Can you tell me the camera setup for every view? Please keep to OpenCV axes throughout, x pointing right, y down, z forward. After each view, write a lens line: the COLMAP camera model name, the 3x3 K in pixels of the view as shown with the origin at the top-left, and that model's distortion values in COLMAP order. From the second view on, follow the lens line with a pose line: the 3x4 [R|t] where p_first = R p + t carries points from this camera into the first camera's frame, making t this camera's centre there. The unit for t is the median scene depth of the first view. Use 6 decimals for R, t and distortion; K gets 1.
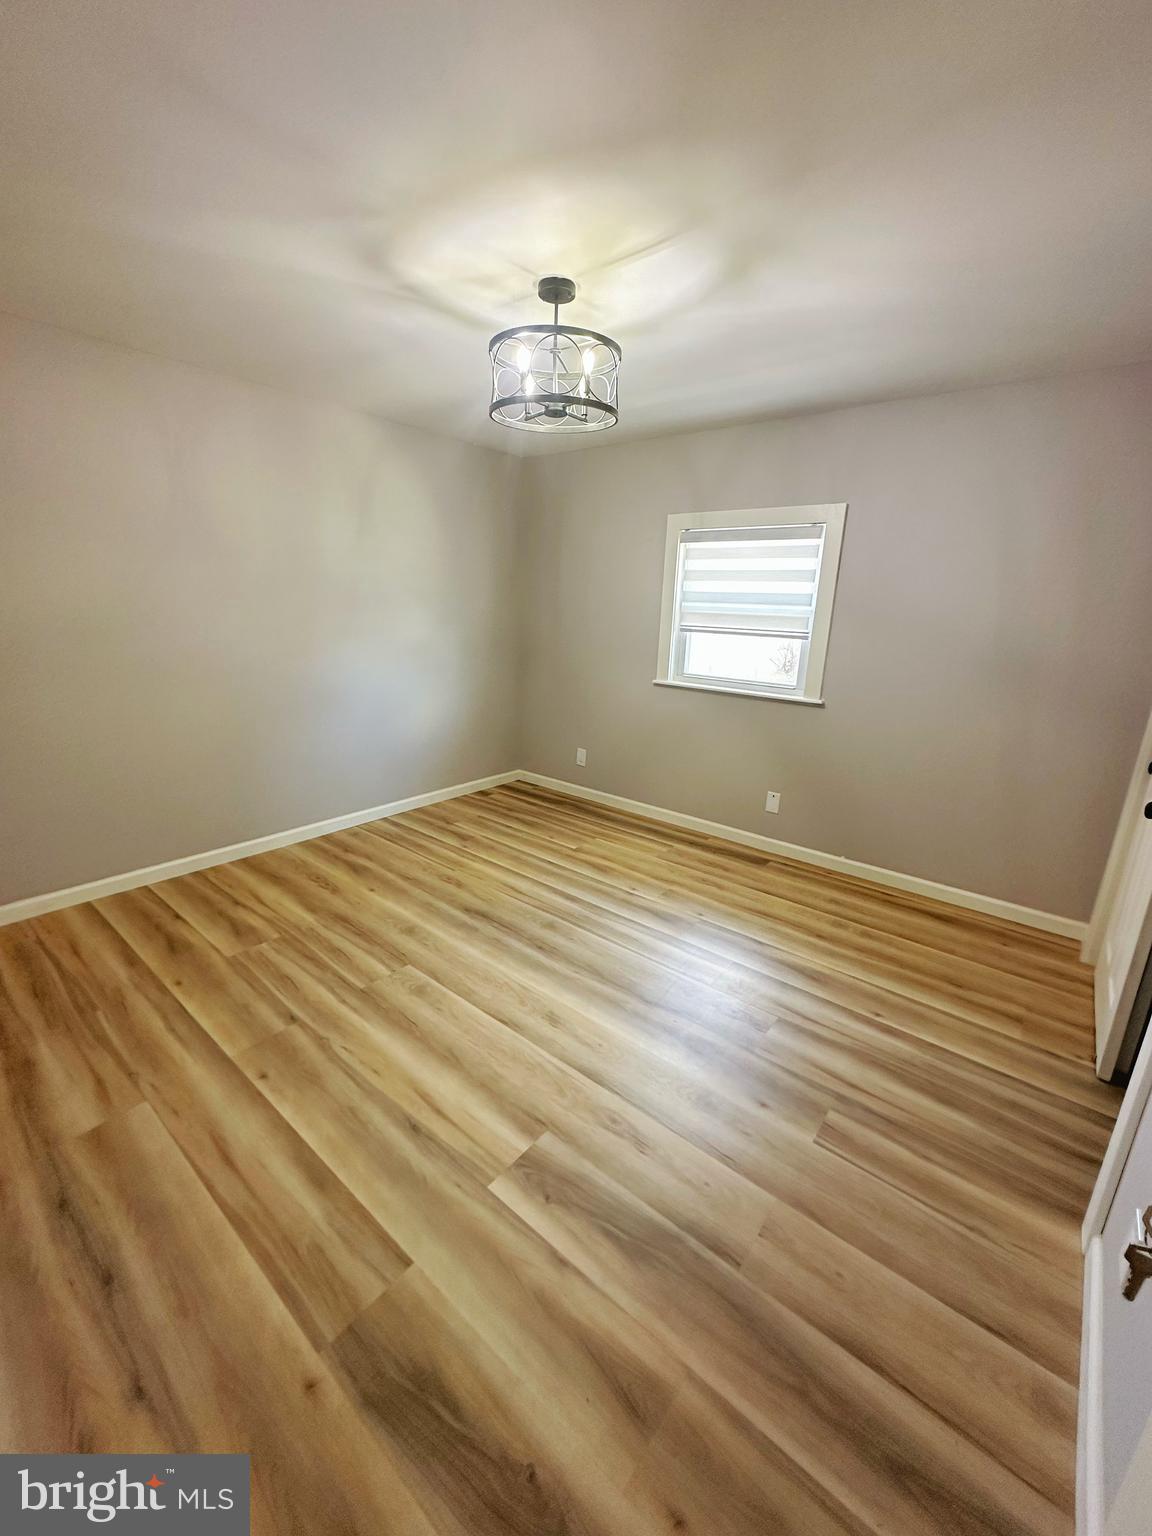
lens RADIAL K [[613.3, 0, 574.2], [0, 613.3, 767.7], [0, 0, 1]] dist [-0.001834, 0.000513]
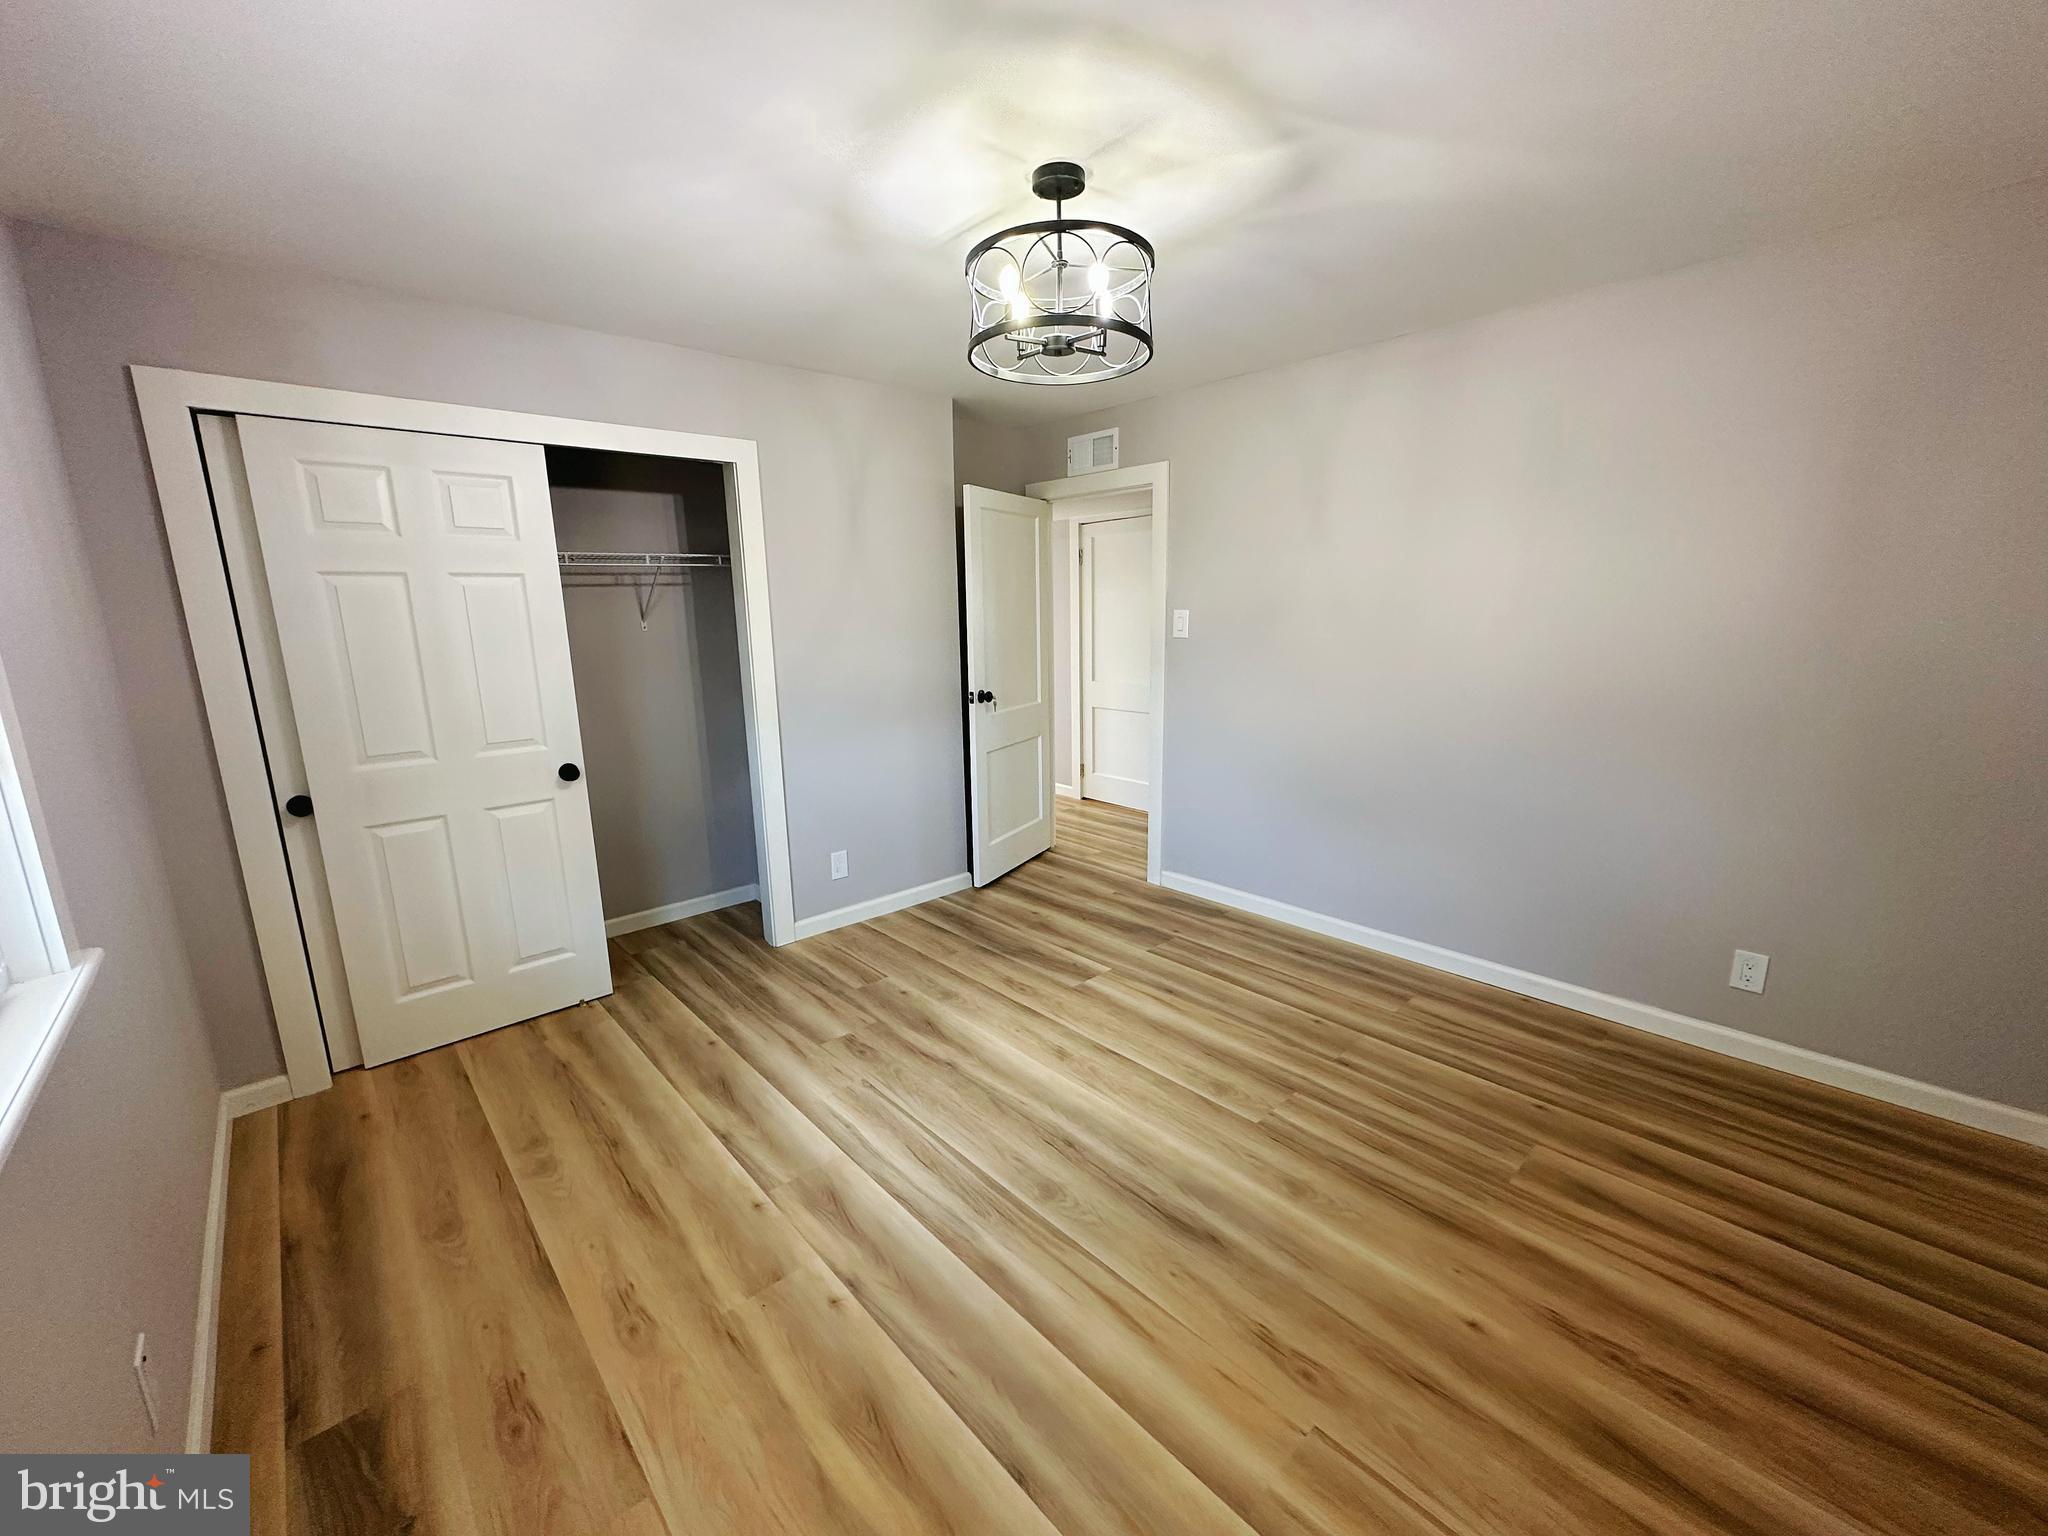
lens RADIAL K [[817.7, 0, 1025.1], [0, 817.7, 771.0], [0, 0, 1]] dist [-0.001834, 0.000513]
pose [[-0.990214, -0.043276, 0.132678, -0.113154], [0.021972, 0.890508, 0.454437, -0.476991], [-0.137817, 0.452905, -0.880843, 1.691017]]
